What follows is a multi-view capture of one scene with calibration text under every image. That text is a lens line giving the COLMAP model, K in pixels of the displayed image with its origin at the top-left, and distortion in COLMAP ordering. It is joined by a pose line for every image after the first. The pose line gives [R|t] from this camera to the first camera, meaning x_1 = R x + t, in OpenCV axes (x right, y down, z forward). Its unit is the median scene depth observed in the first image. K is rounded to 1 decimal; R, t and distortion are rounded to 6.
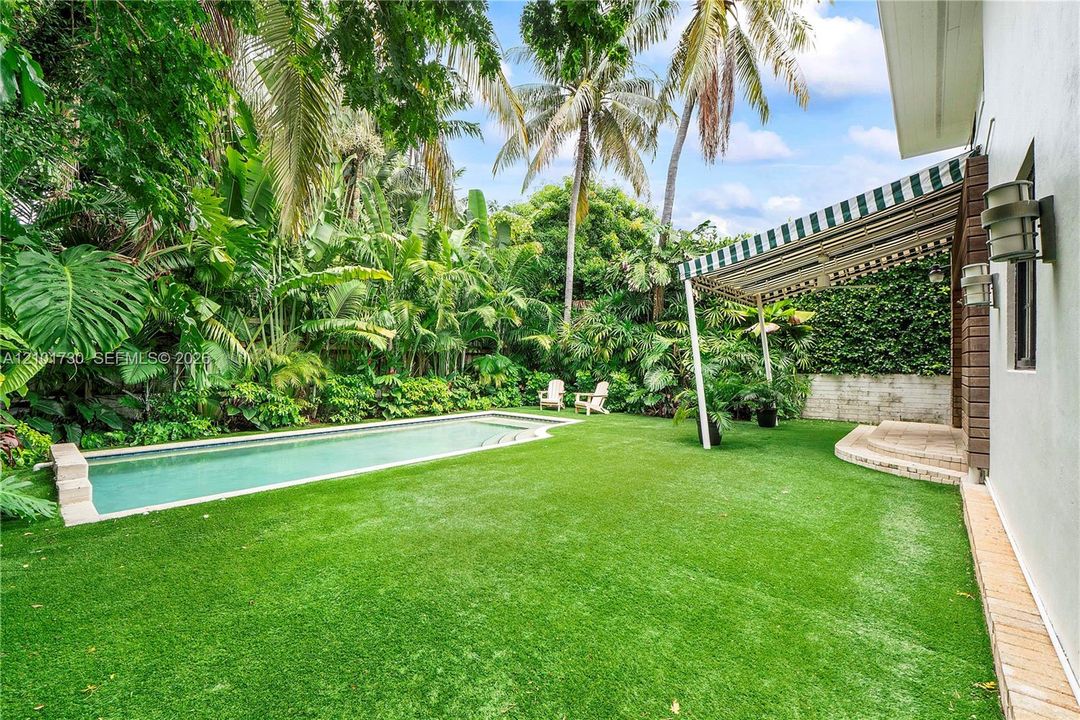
lens RADIAL K [[457.9, 0, 535.4], [0, 457.9, 363.7], [0, 0, 1]] dist [-0.007602, 0.000052]
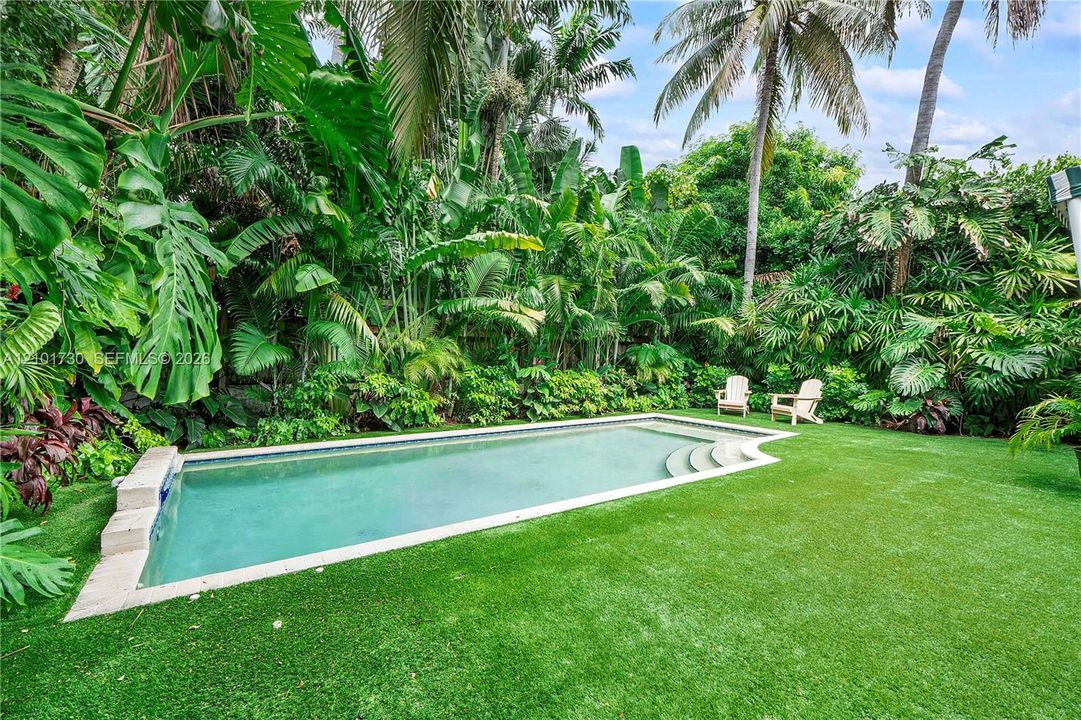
lens RADIAL K [[473.0, 0, 539.6], [0, 473.0, 361.2], [0, 0, 1]] dist [0.013647, 0.000034]
pose [[0.968209, 0.007396, -0.250034, -0.094451], [-0.005699, 0.999956, 0.007508, 0.007960], [0.250078, -0.005845, 0.968208, 0.173206]]
